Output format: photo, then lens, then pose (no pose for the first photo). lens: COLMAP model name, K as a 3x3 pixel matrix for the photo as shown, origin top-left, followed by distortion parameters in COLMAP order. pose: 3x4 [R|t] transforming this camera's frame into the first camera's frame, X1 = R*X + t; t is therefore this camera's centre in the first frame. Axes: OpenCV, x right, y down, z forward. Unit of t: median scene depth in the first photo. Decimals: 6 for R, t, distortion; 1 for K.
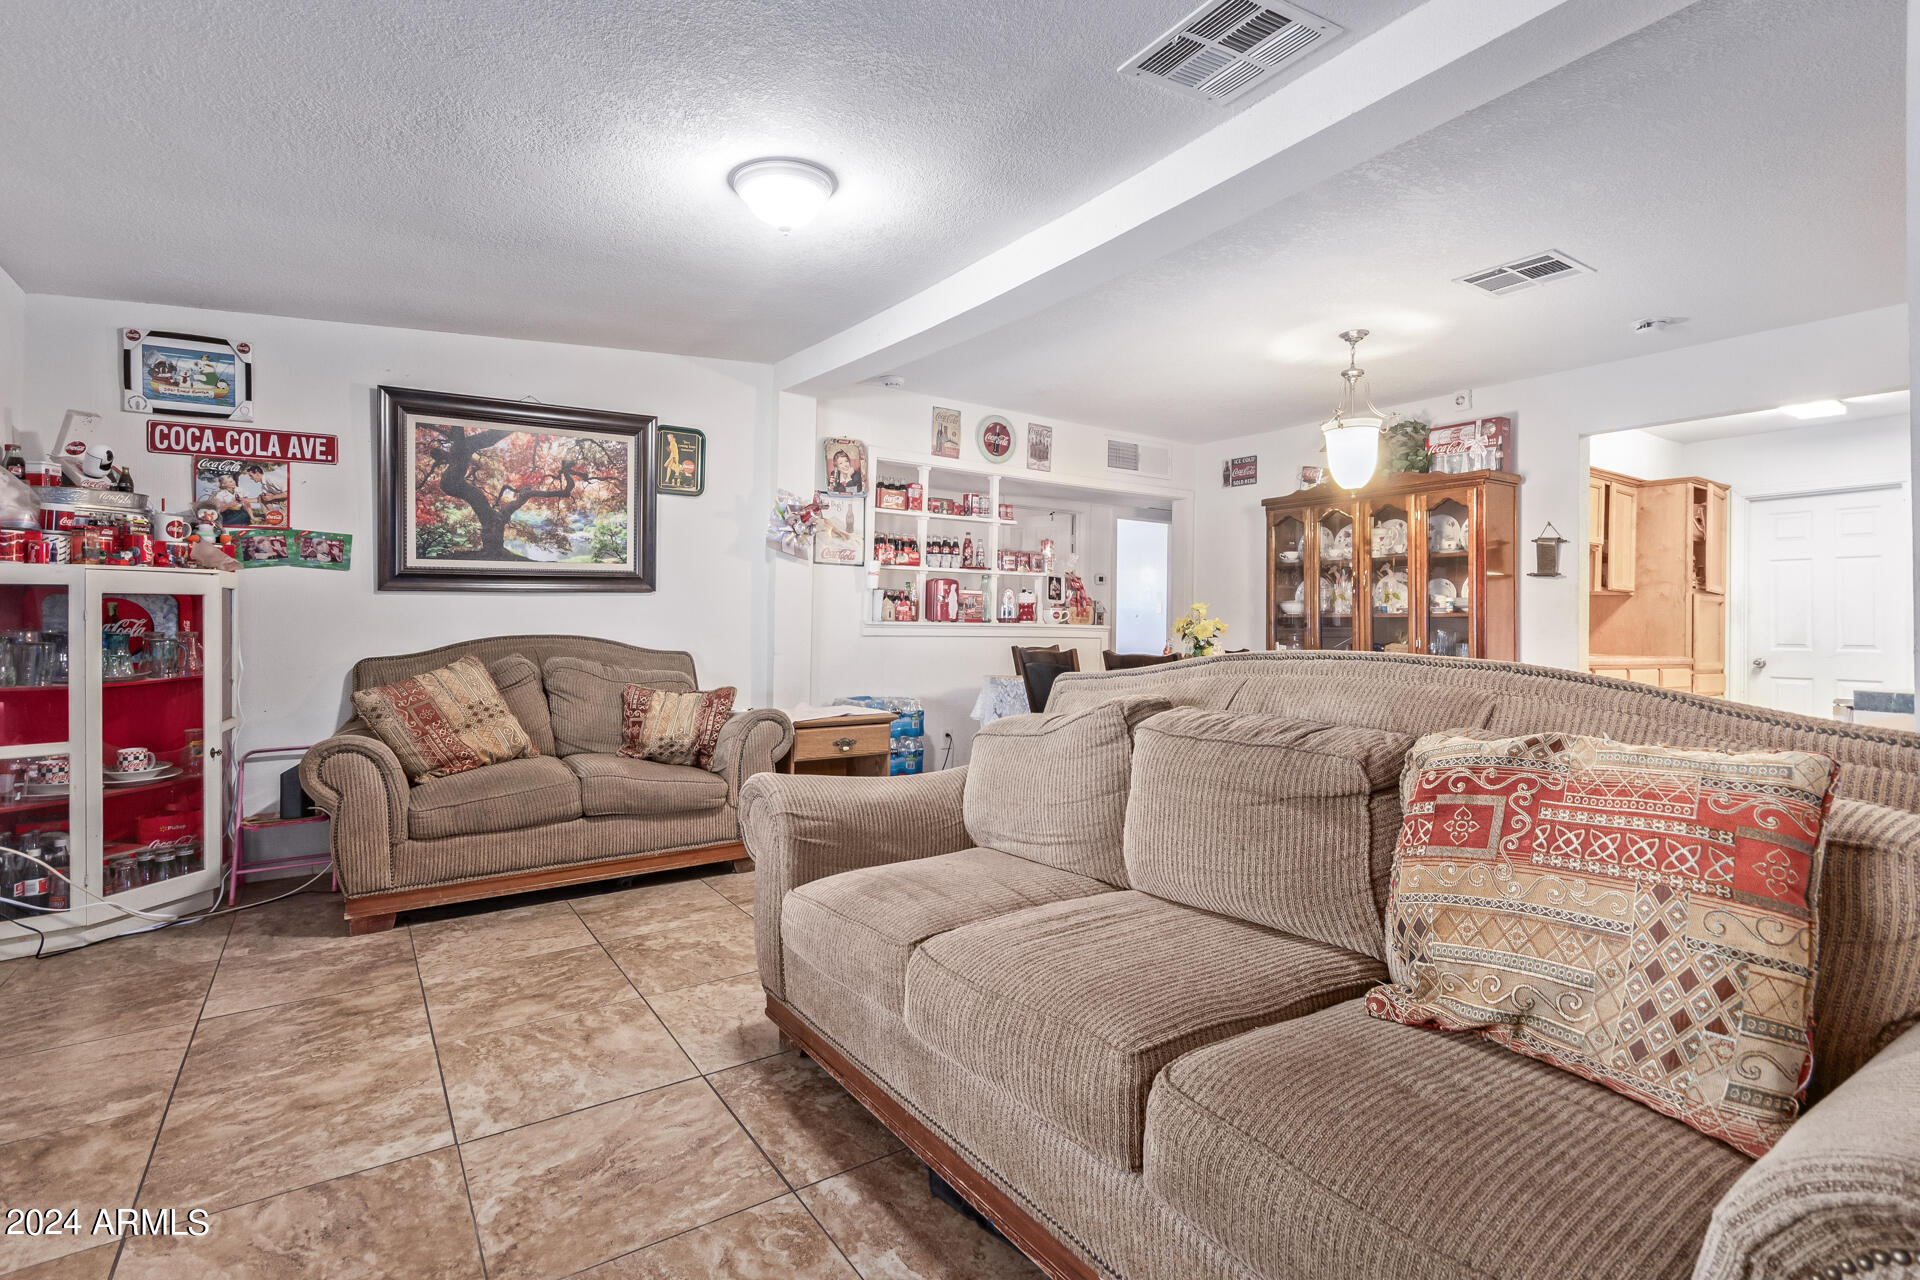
lens RADIAL K [[898.4, 0, 957.8], [0, 898.4, 619.7], [0, 0, 1]] dist [0.002683, 0.000566]
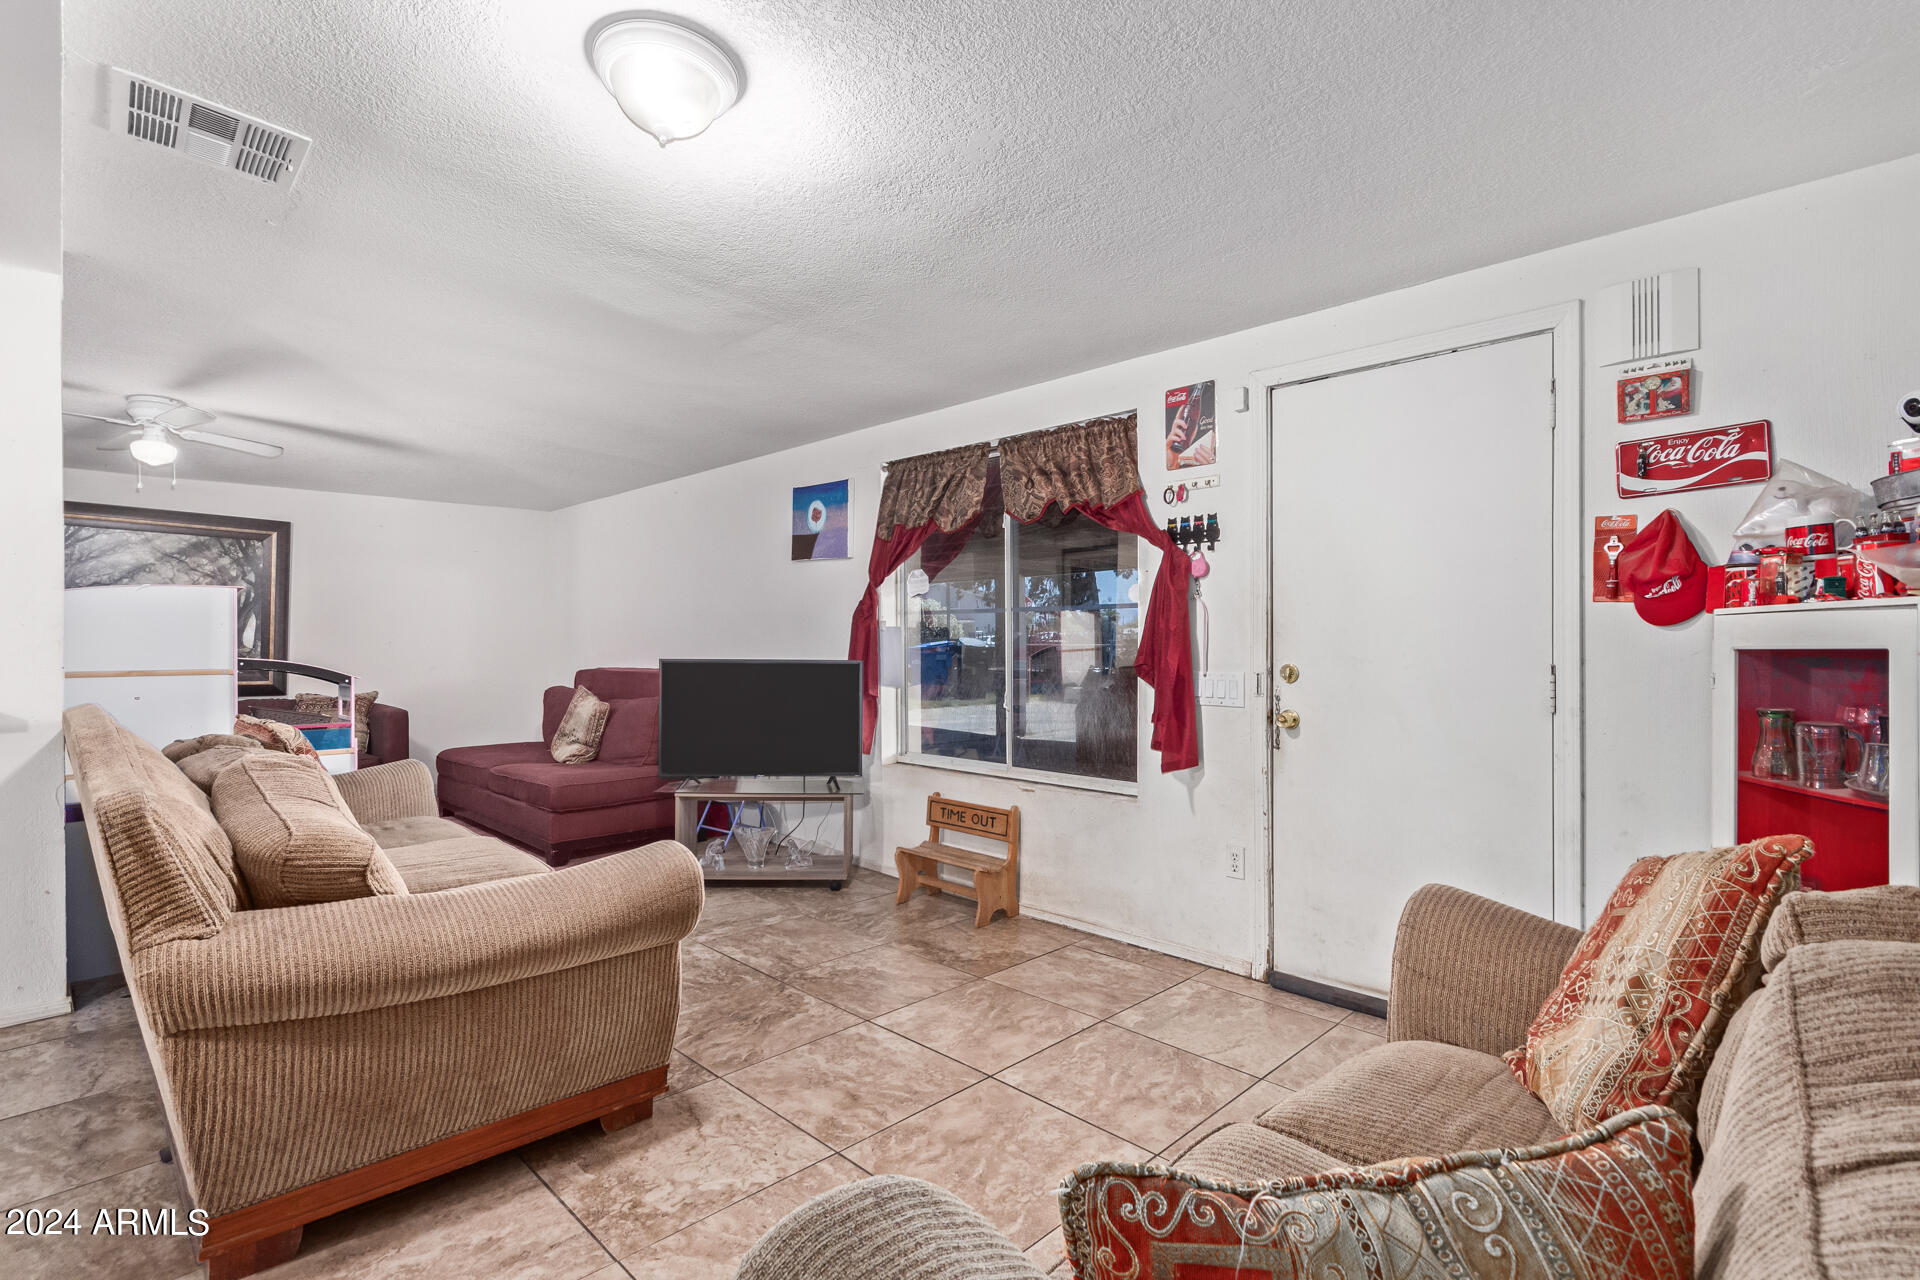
lens RADIAL K [[898.4, 0, 958.9], [0, 898.4, 634.4], [0, 0, 1]] dist [0.002683, 0.000566]
pose [[-0.982469, -0.003521, -0.186395, -0.383560], [-0.001609, 0.999945, -0.010408, -0.044070], [0.186421, -0.009926, -0.982420, 2.274085]]
